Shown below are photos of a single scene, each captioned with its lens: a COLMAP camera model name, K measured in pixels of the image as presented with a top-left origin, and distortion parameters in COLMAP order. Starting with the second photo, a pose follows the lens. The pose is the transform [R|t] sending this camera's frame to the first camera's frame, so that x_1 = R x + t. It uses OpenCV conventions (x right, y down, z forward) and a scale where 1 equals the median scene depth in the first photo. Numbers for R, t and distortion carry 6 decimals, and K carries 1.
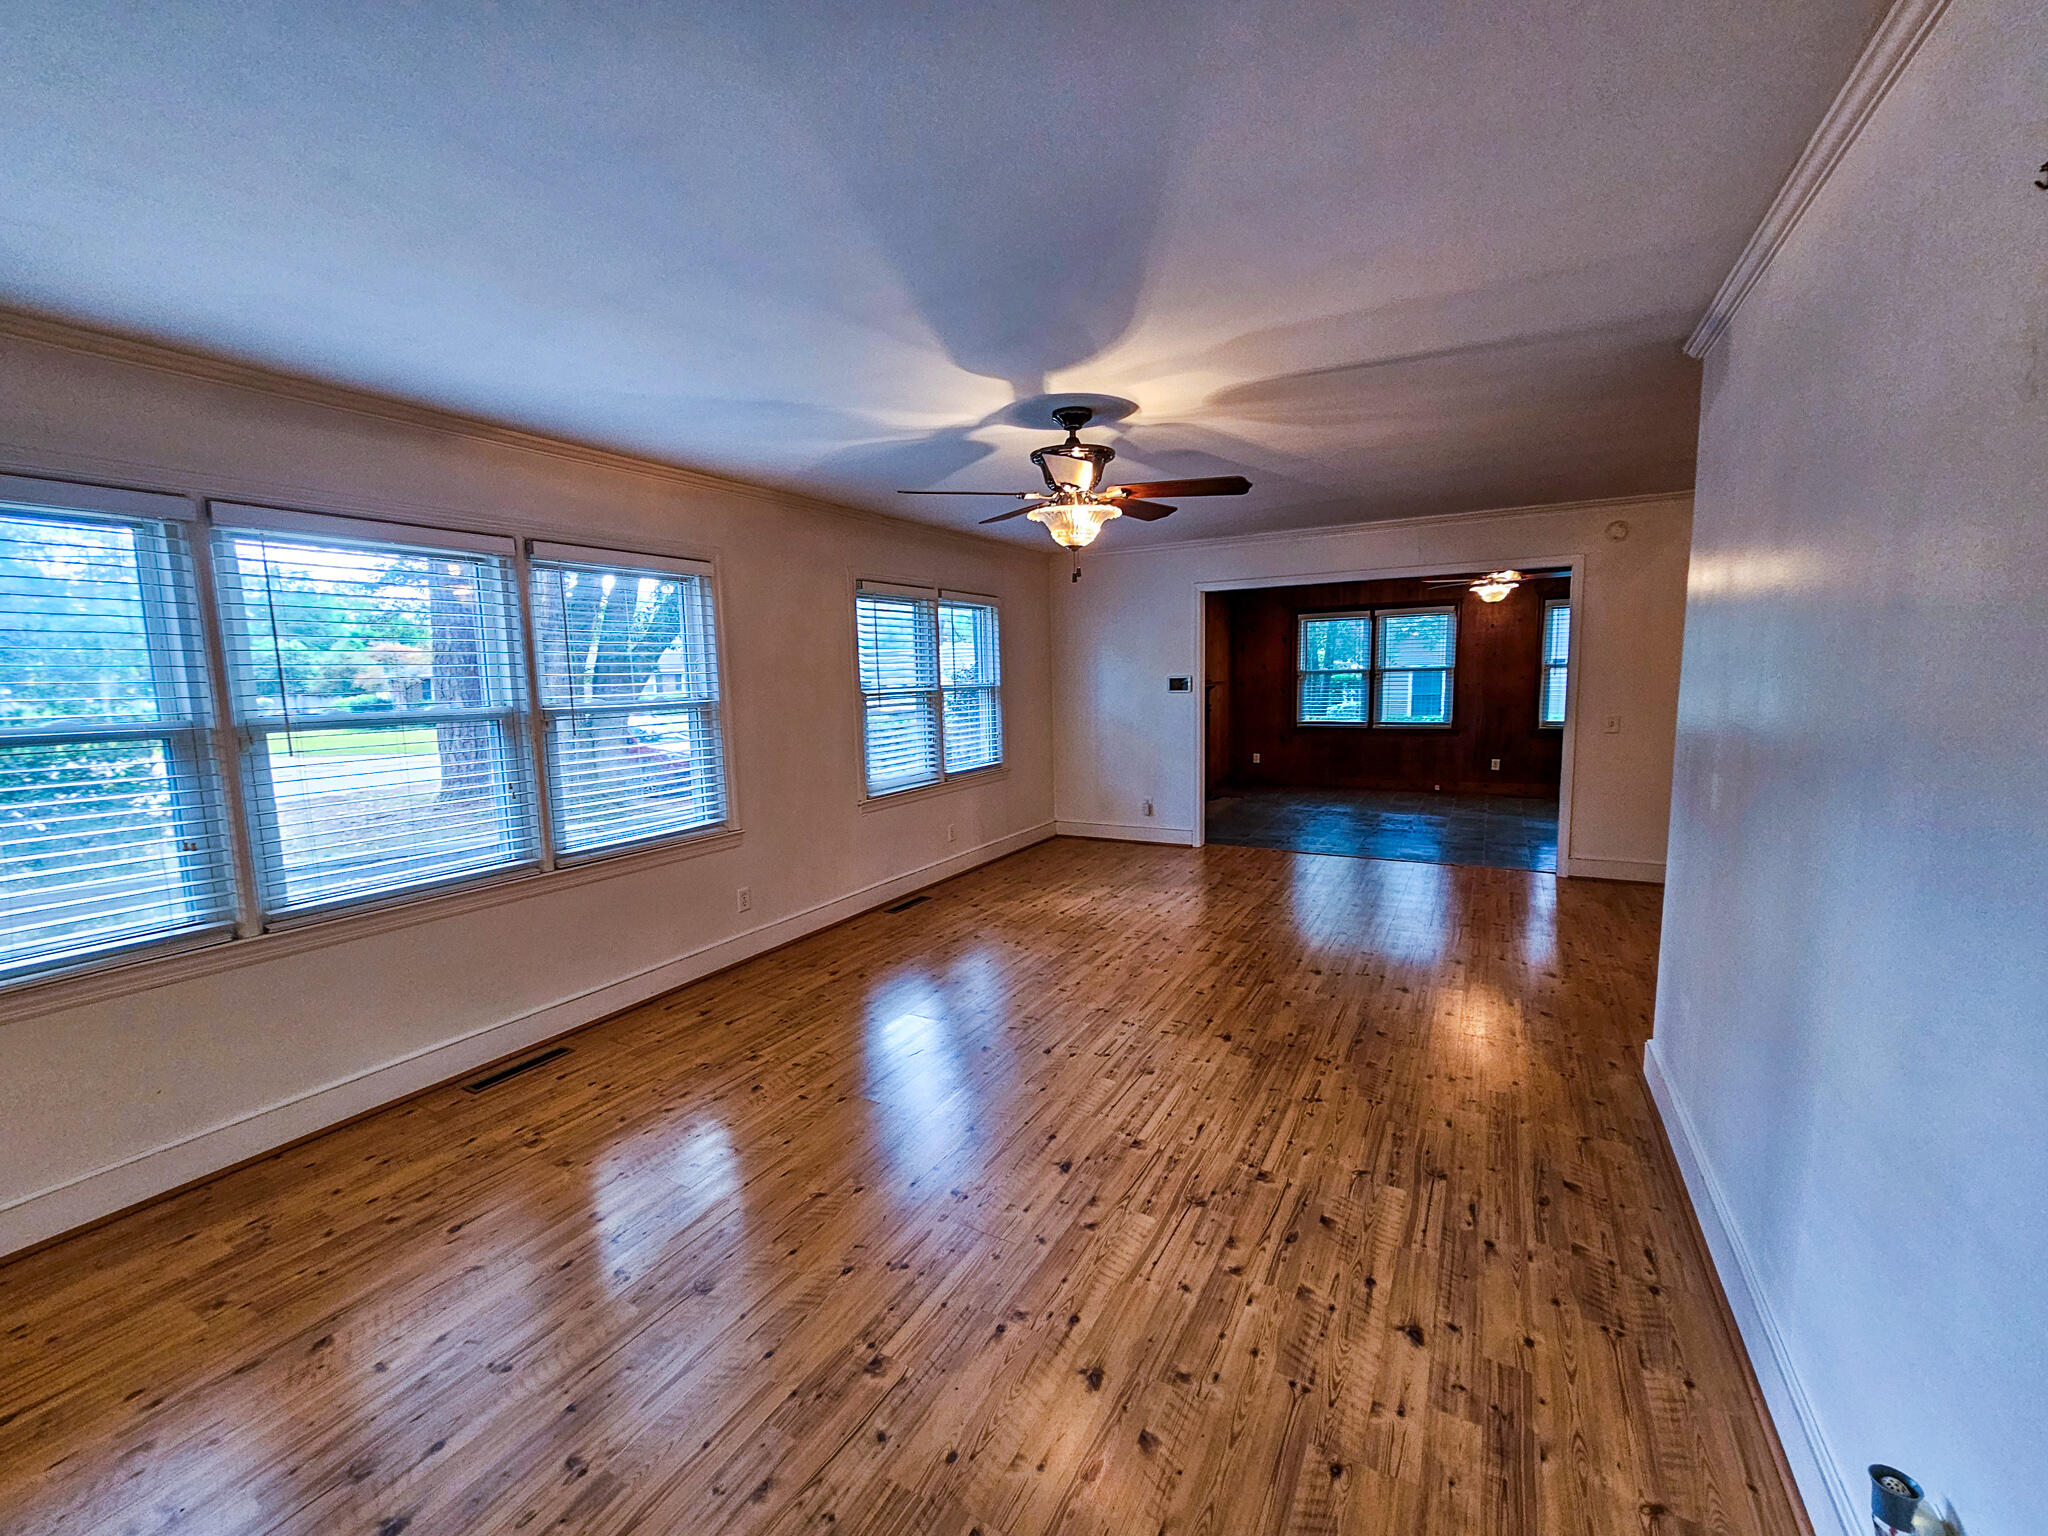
lens RADIAL K [[842.0, 0, 1020.3], [0, 842.0, 761.9], [0, 0, 1]] dist [0.001805, 0.000302]
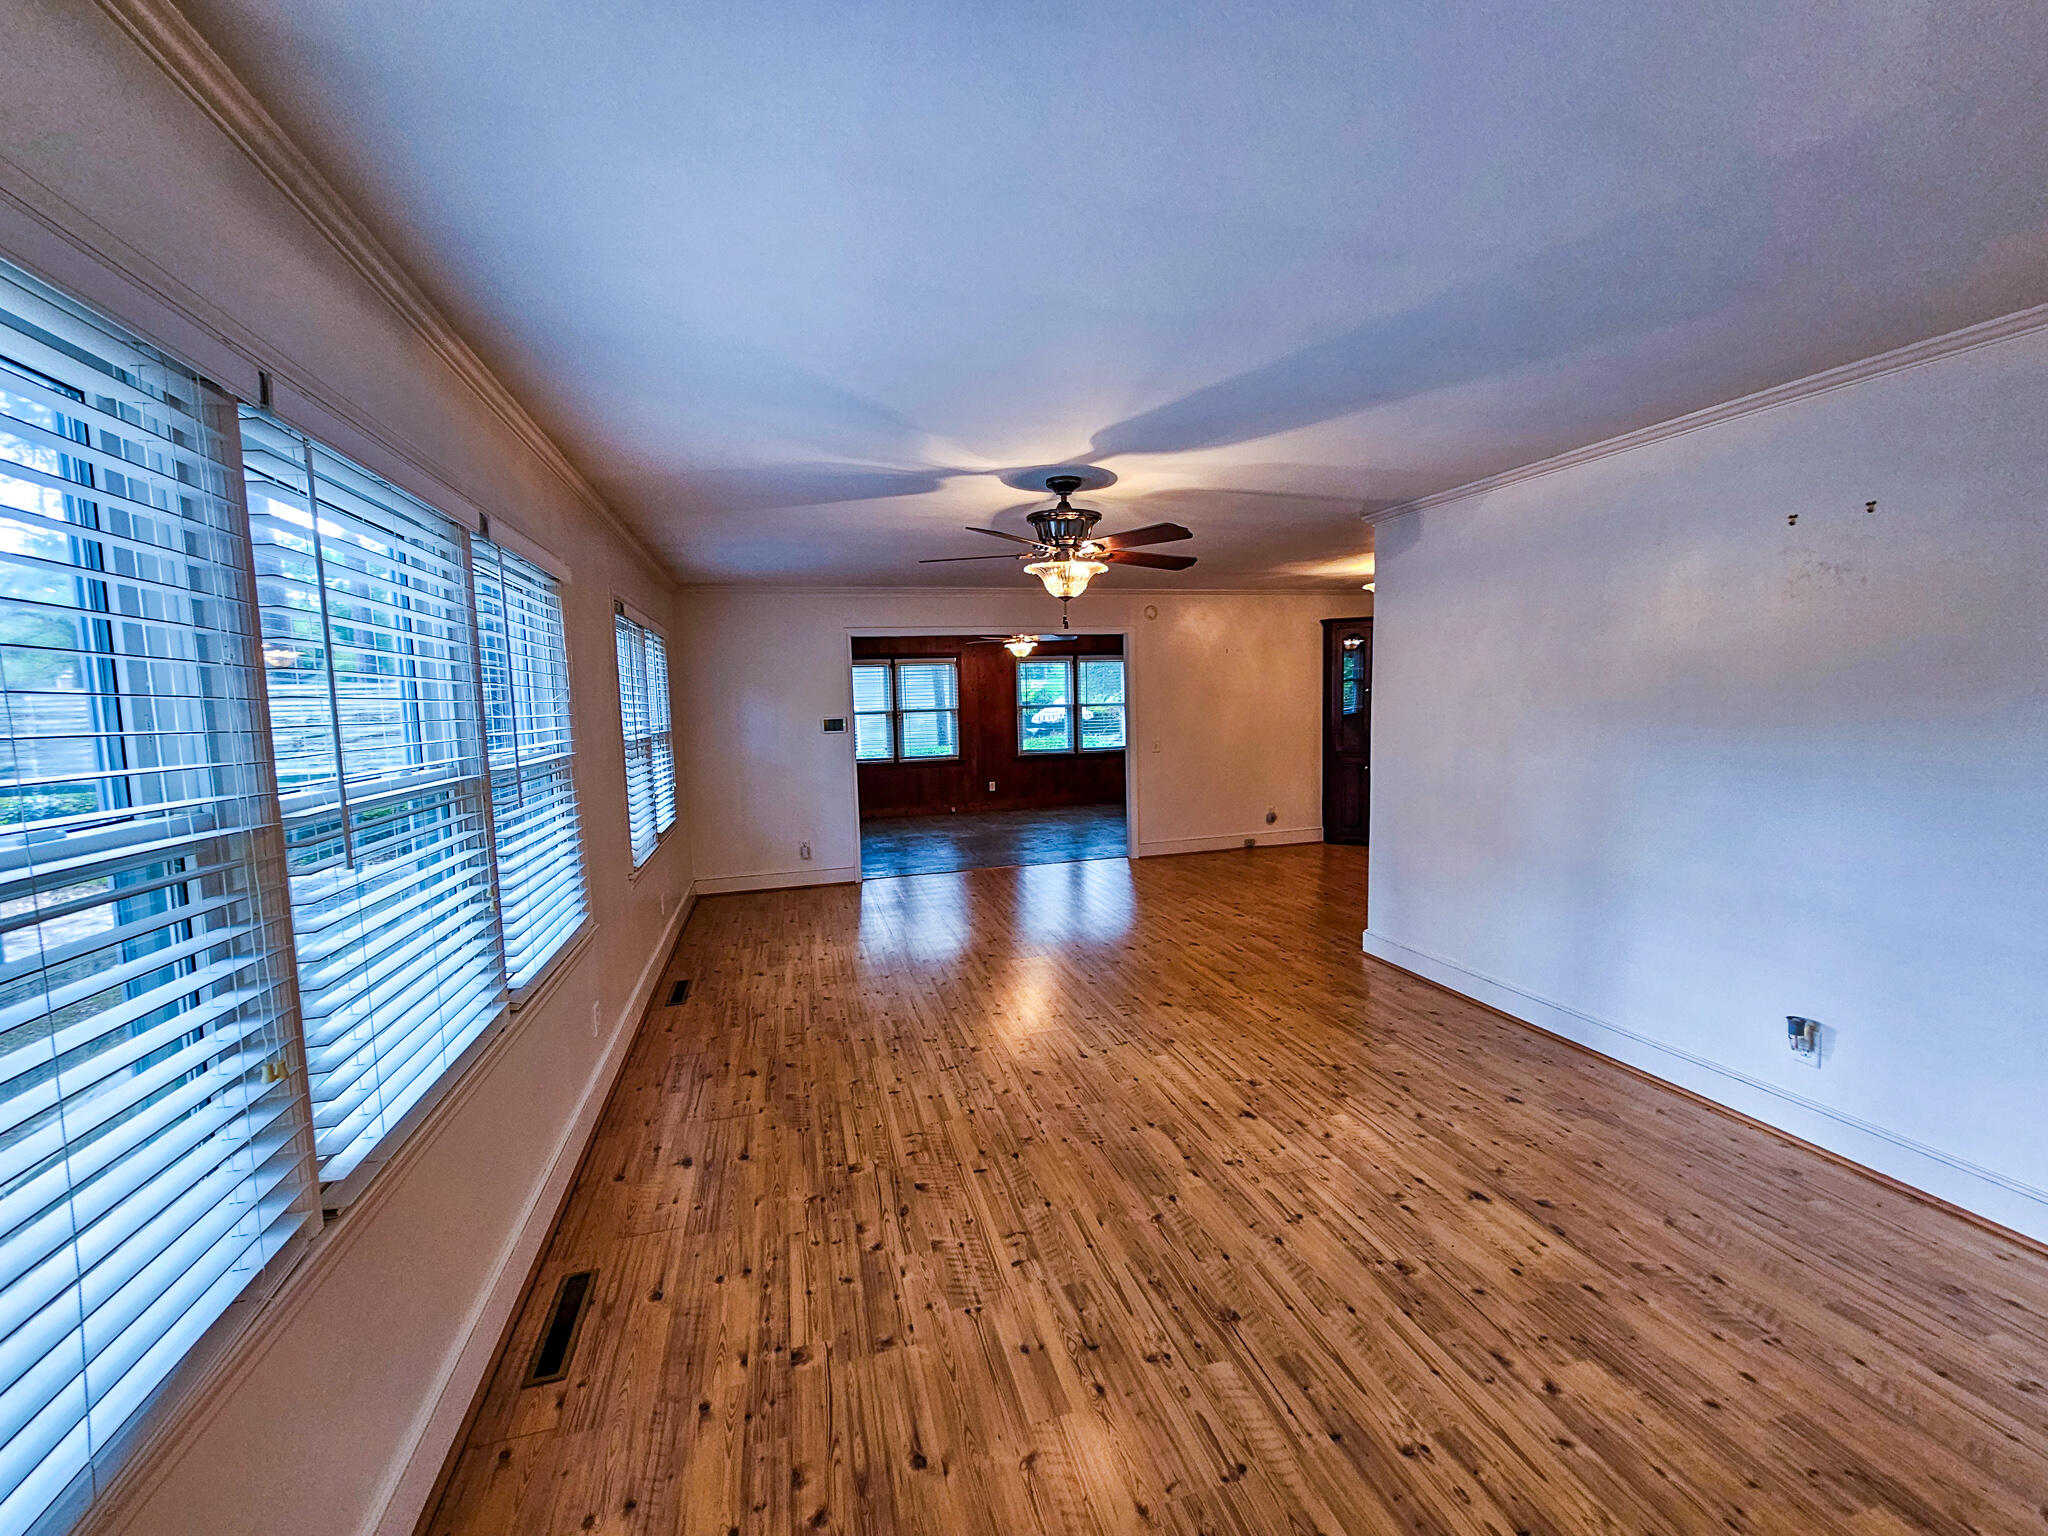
lens RADIAL K [[833.5, 0, 1009.2], [0, 833.5, 779.7], [0, 0, 1]] dist [0.001350, 0.000079]
pose [[0.709326, -0.065313, 0.701848, -0.784230], [0.086963, 0.996200, 0.004816, -0.028232], [-0.699496, 0.057619, 0.712310, 0.279344]]
